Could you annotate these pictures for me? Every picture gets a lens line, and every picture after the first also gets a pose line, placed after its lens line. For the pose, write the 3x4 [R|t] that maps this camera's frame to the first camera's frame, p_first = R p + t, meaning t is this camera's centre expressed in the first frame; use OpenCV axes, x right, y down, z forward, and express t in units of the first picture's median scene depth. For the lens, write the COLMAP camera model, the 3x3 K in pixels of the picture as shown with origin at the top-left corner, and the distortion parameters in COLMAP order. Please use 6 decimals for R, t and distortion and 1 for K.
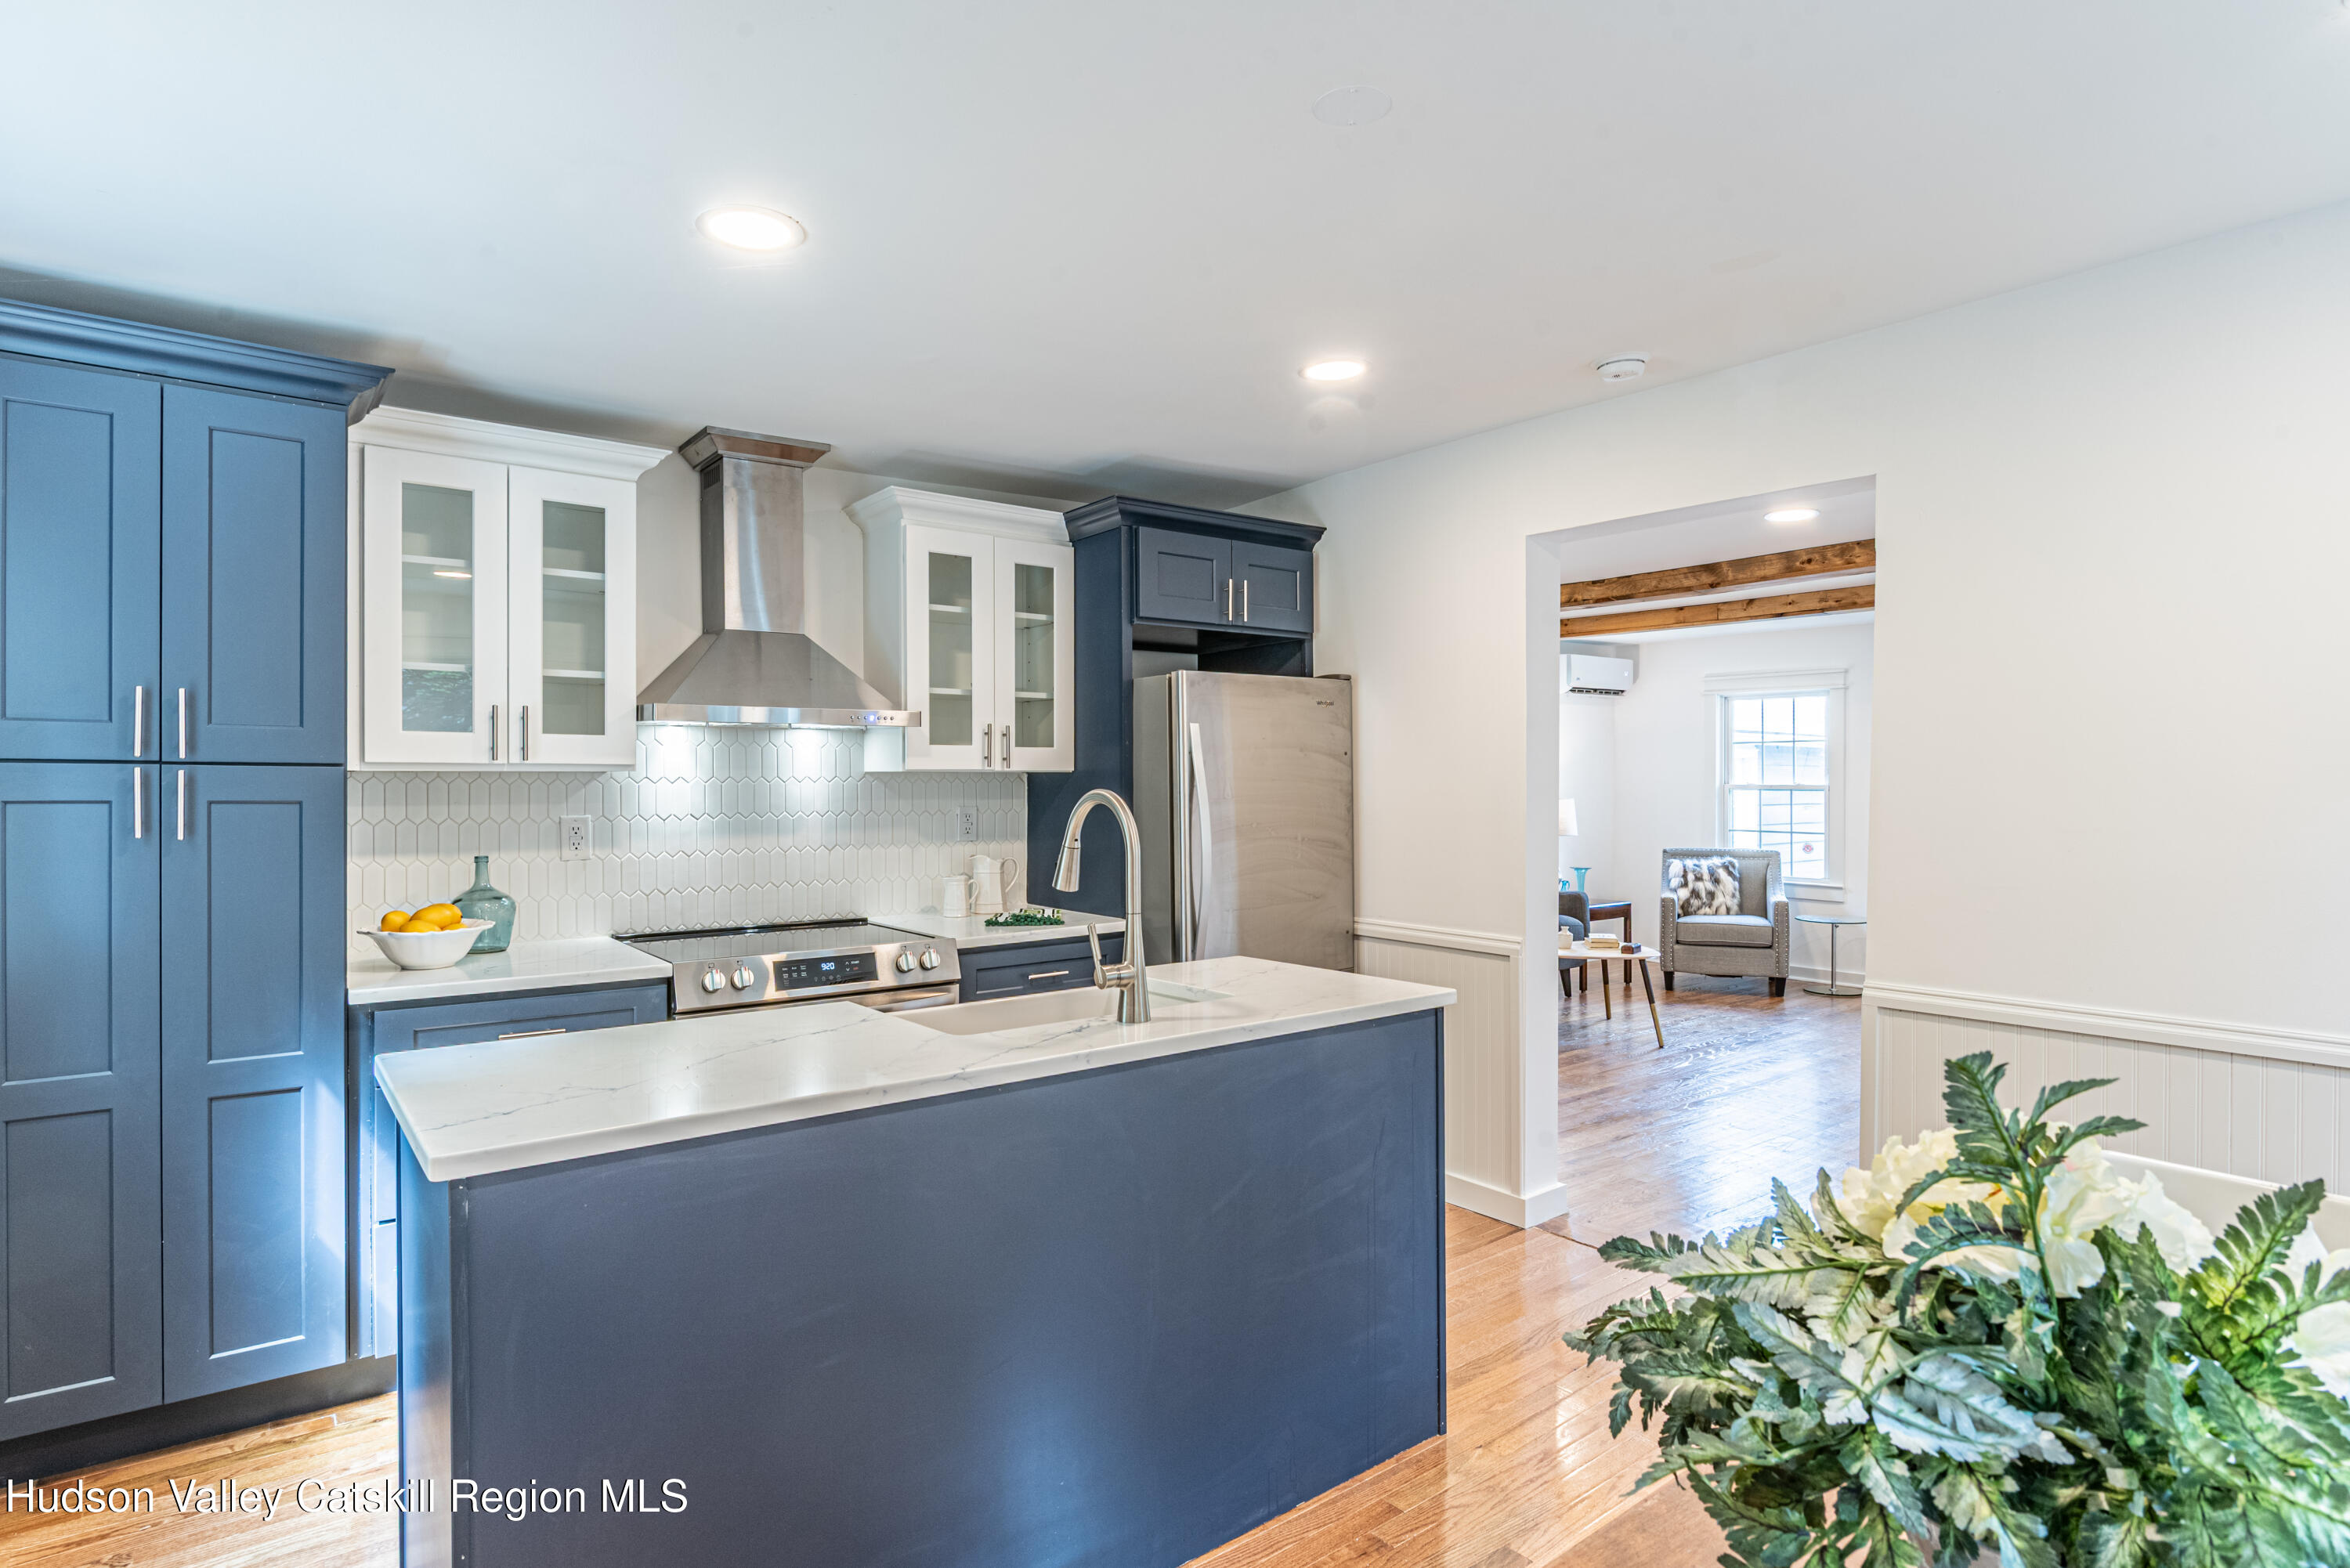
lens RADIAL K [[1219.3, 0, 1145.2], [0, 1219.3, 788.9], [0, 0, 1]] dist [-0.015188, 0.000166]
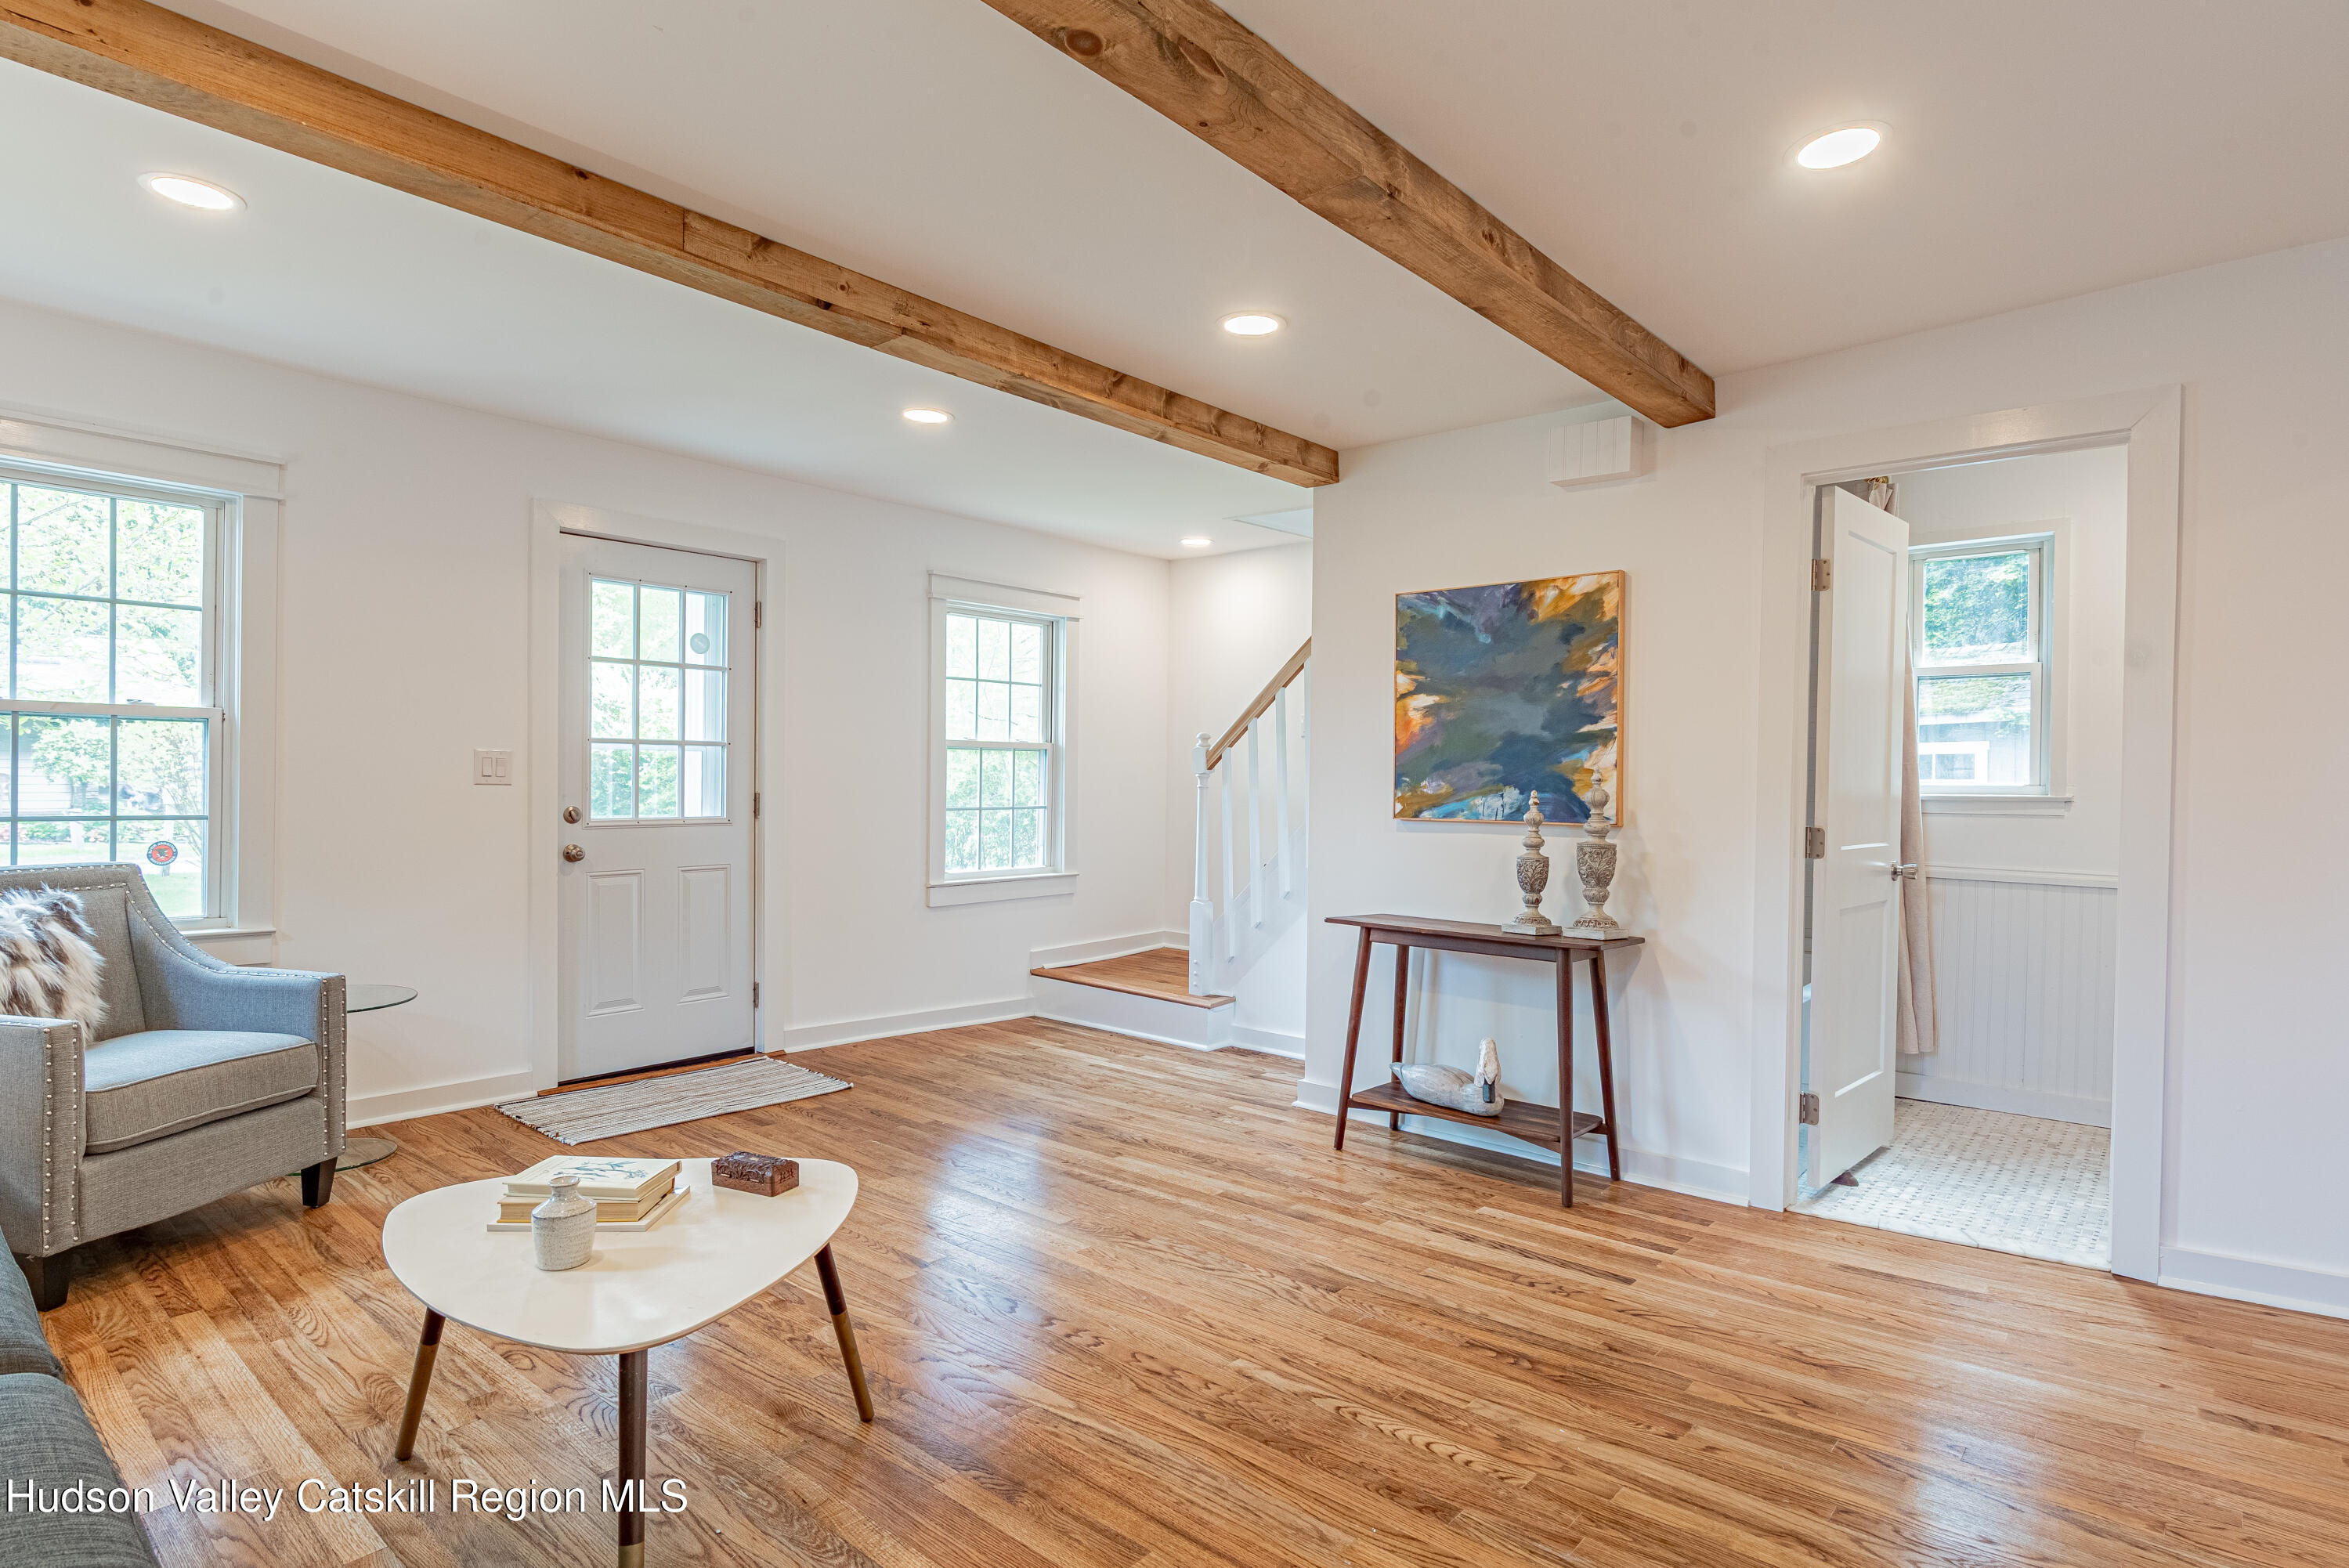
lens RADIAL K [[1218.8, 0, 1156.3], [0, 1218.8, 788.6], [0, 0, 1]] dist [-0.015188, 0.000166]
pose [[-0.188487, -0.008052, 0.982043, 0.059601], [-0.004579, 0.999963, 0.007320, 0.021956], [-0.982065, -0.003117, -0.188517, 0.764355]]
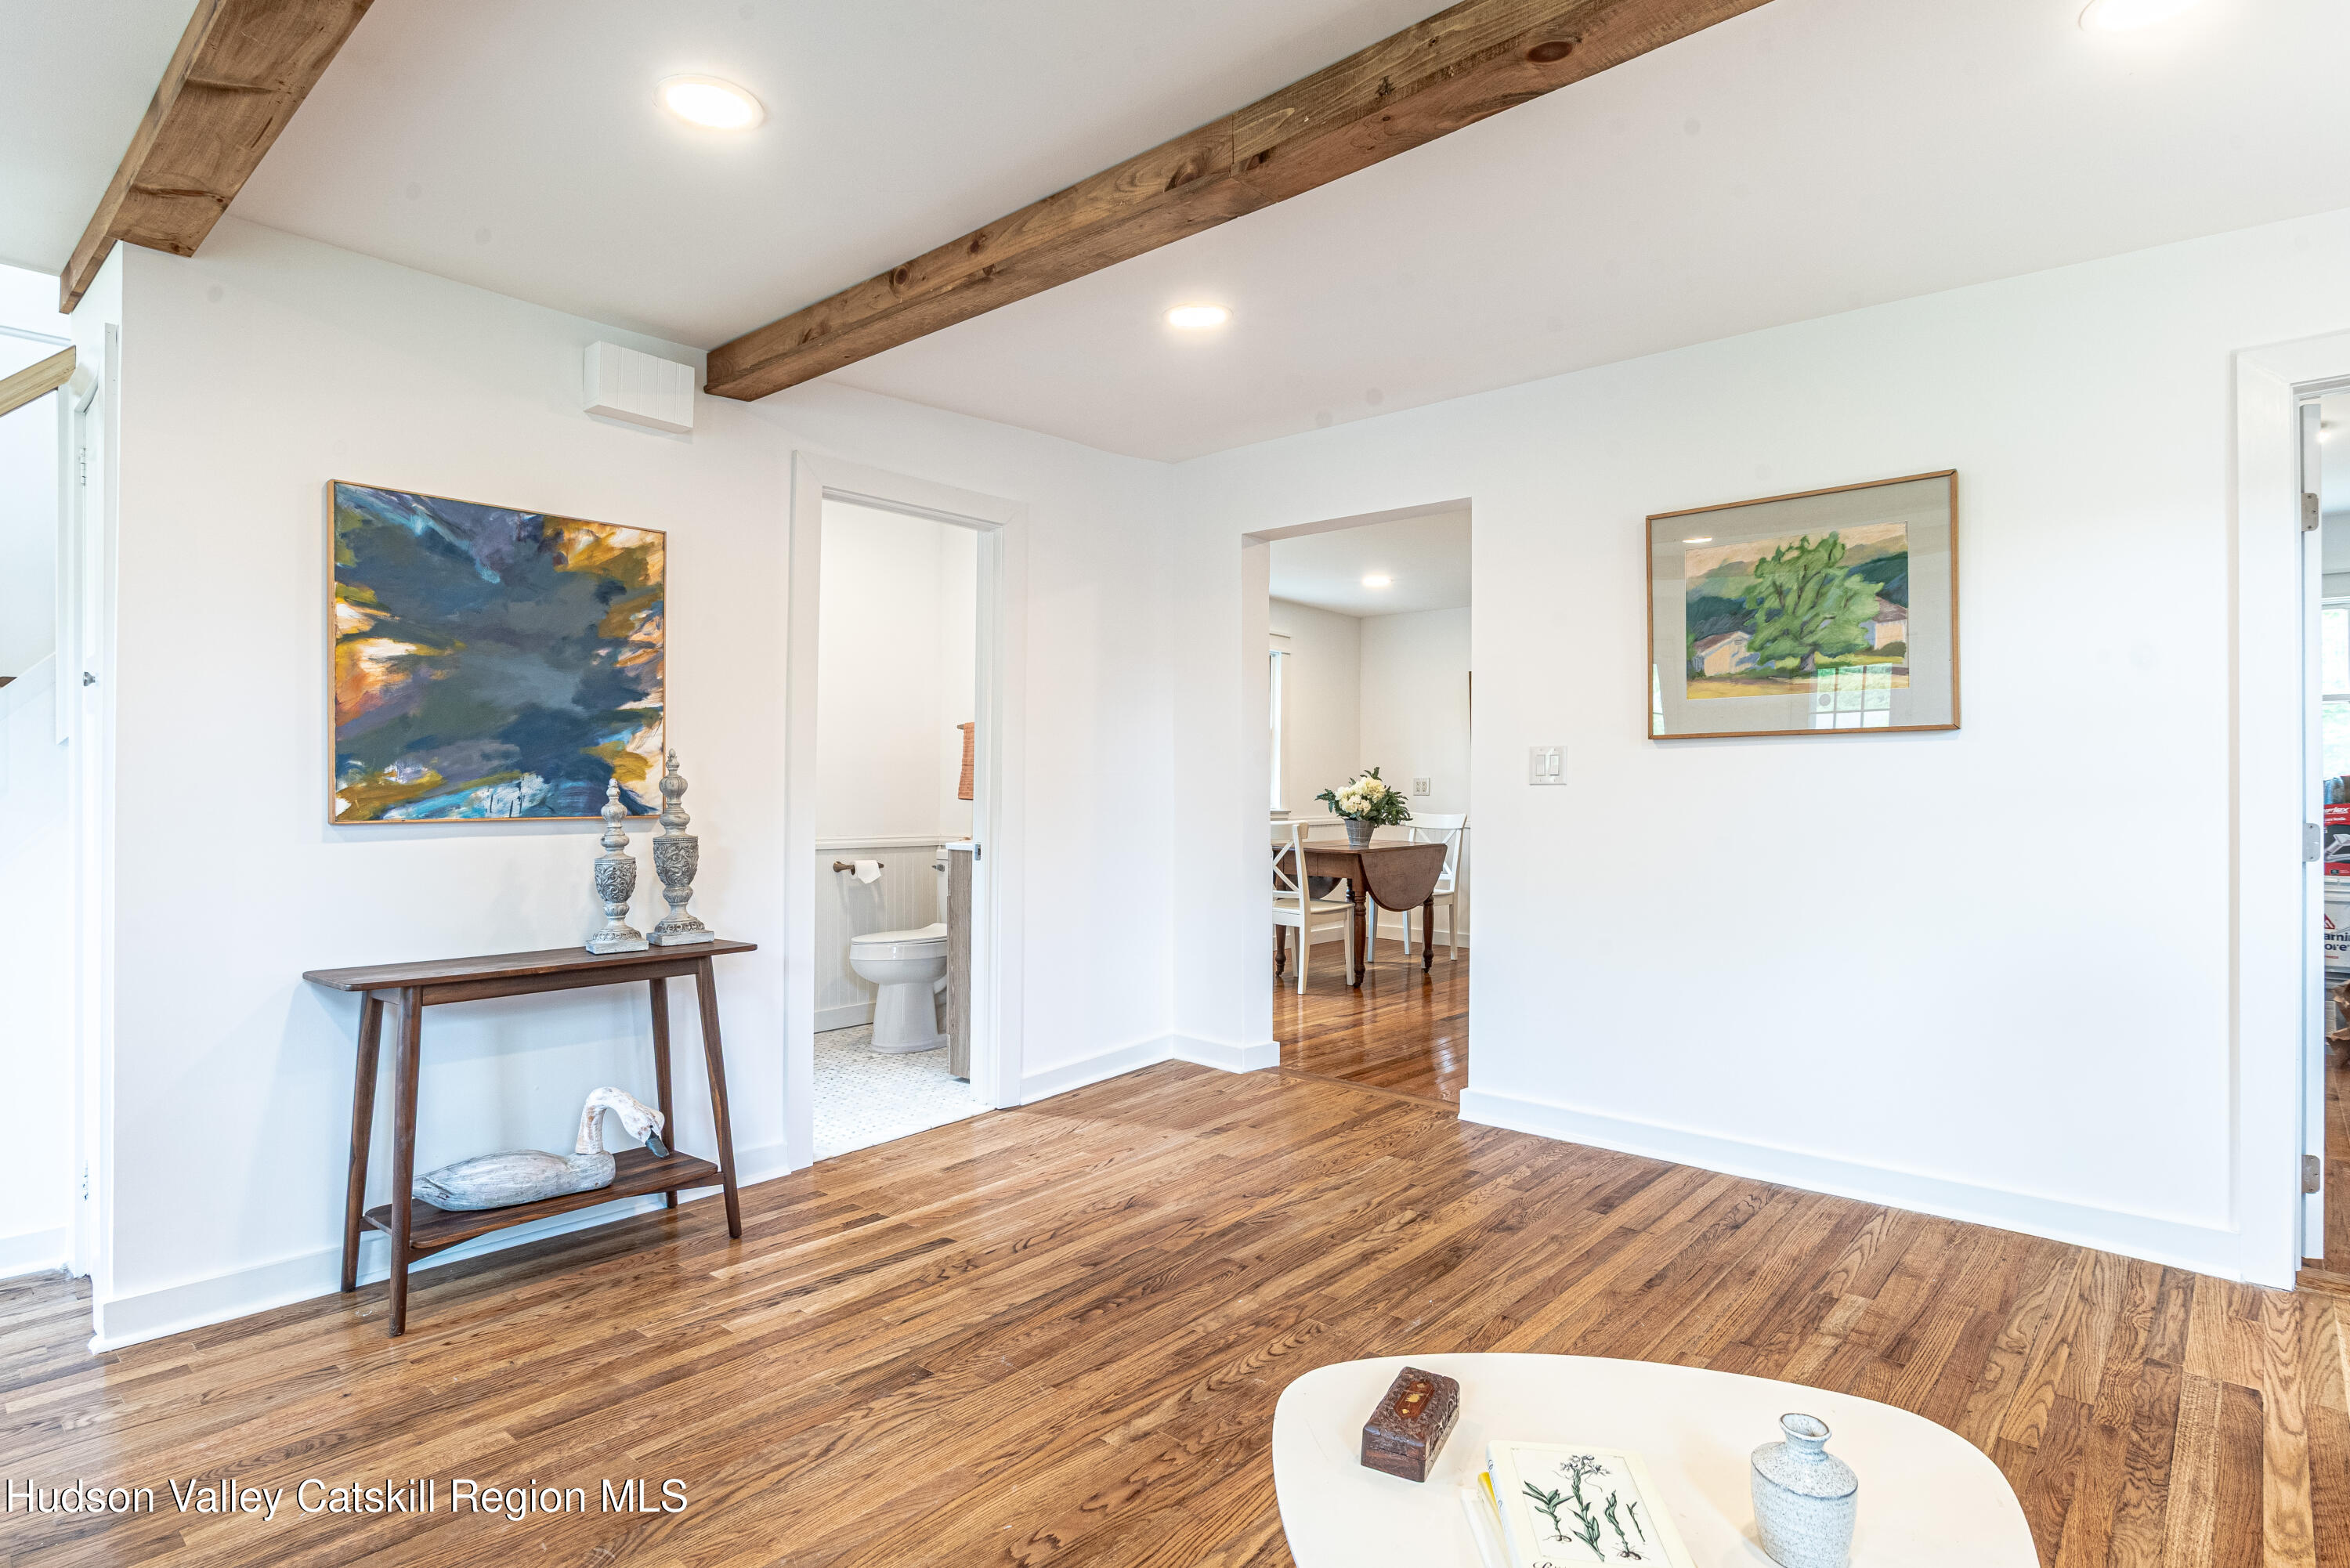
lens RADIAL K [[1219.3, 0, 1165.9], [0, 1219.3, 795.9], [0, 0, 1]] dist [-0.015188, 0.000166]
pose [[-0.982893, -0.003731, -0.184138, 0.379754], [-0.007276, 0.999801, 0.018576, 0.022587], [0.184032, 0.019598, -0.982725, 0.939745]]
